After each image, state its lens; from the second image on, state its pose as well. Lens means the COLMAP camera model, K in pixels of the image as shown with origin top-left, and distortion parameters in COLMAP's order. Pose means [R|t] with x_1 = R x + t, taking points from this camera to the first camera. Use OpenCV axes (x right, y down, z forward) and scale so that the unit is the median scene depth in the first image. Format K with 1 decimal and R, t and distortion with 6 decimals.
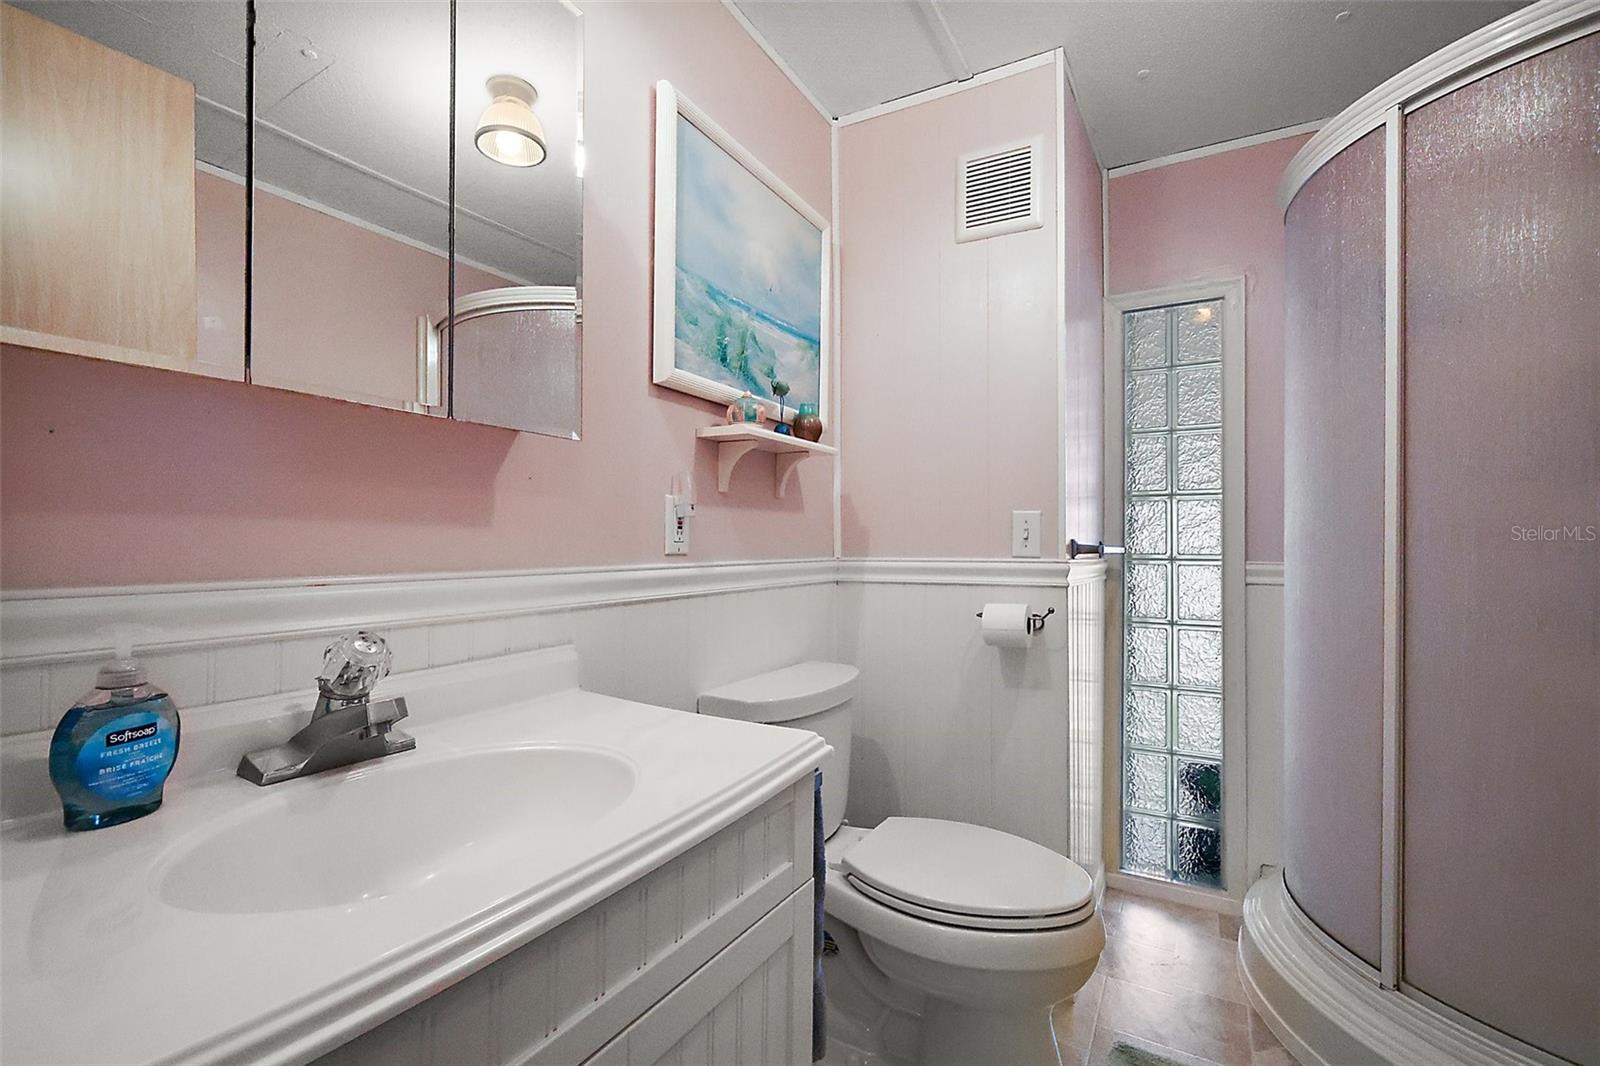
lens RADIAL K [[694.0, 0, 807.1], [0, 694.0, 533.7], [0, 0, 1]] dist [0.003557, -0.000377]
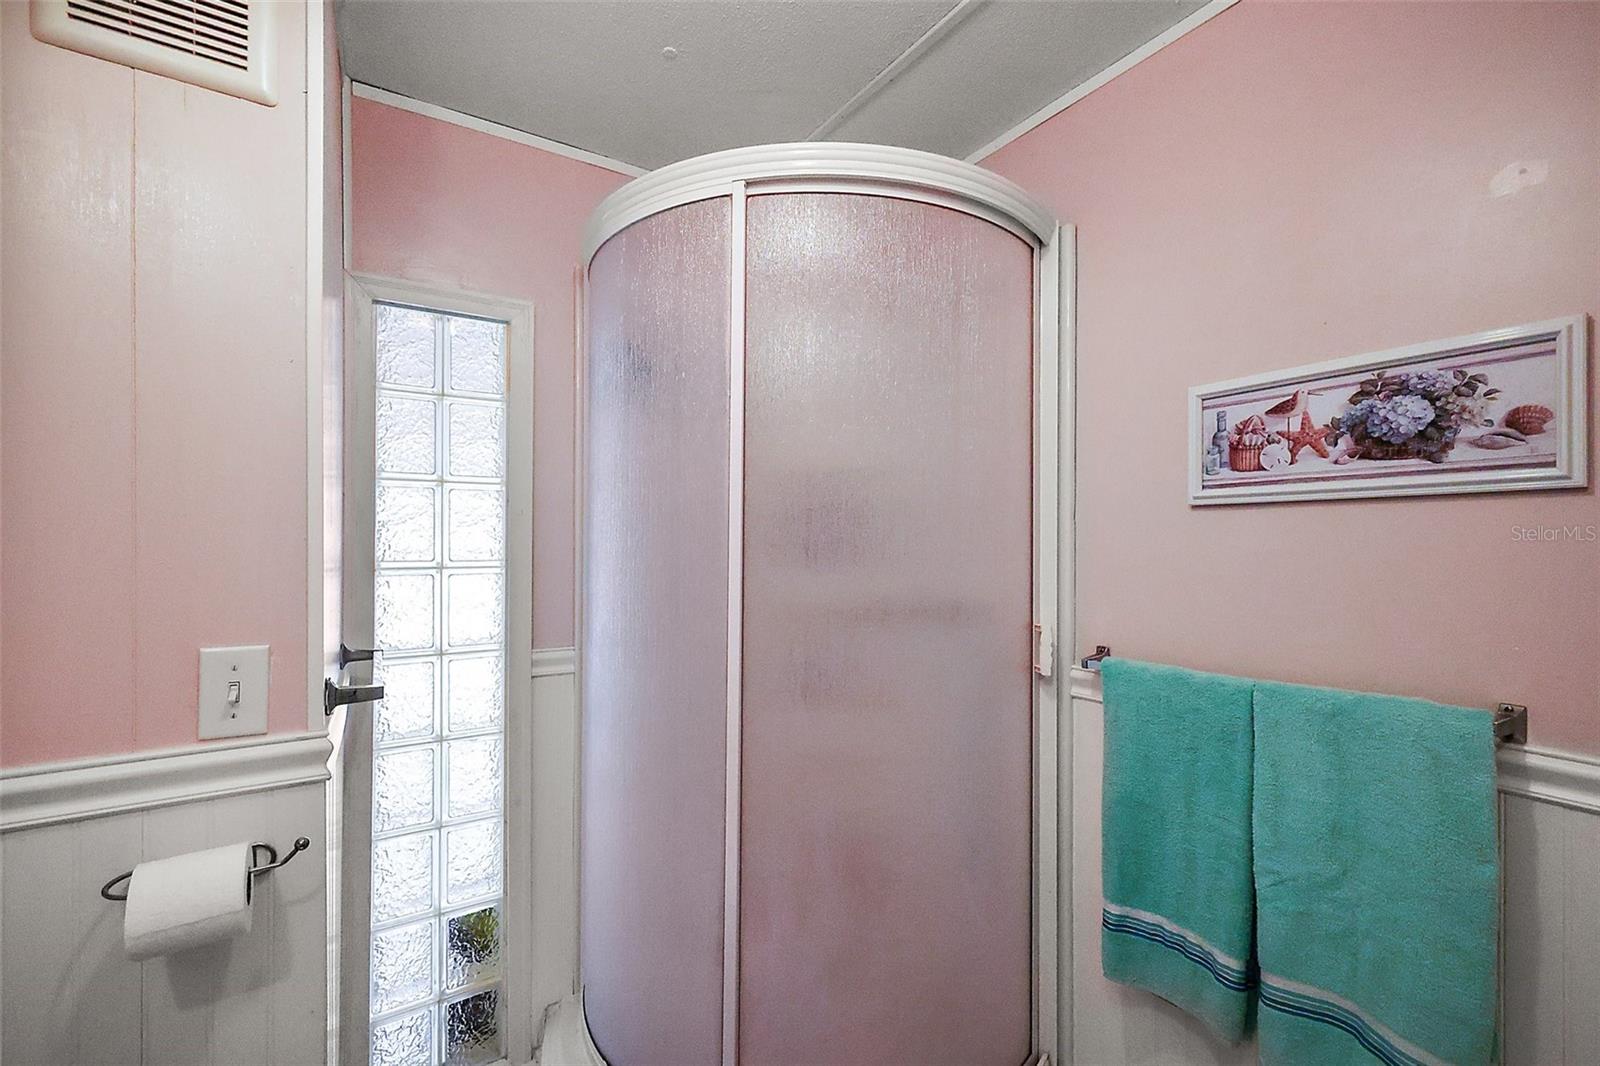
lens RADIAL K [[694.0, 0, 806.4], [0, 694.0, 530.1], [0, 0, 1]] dist [0.003557, -0.000377]
pose [[0.457653, 0.005309, 0.889115, 0.045360], [-0.000923, 0.999984, -0.005496, -0.096733], [-0.889130, 0.001695, 0.457651, 0.330157]]
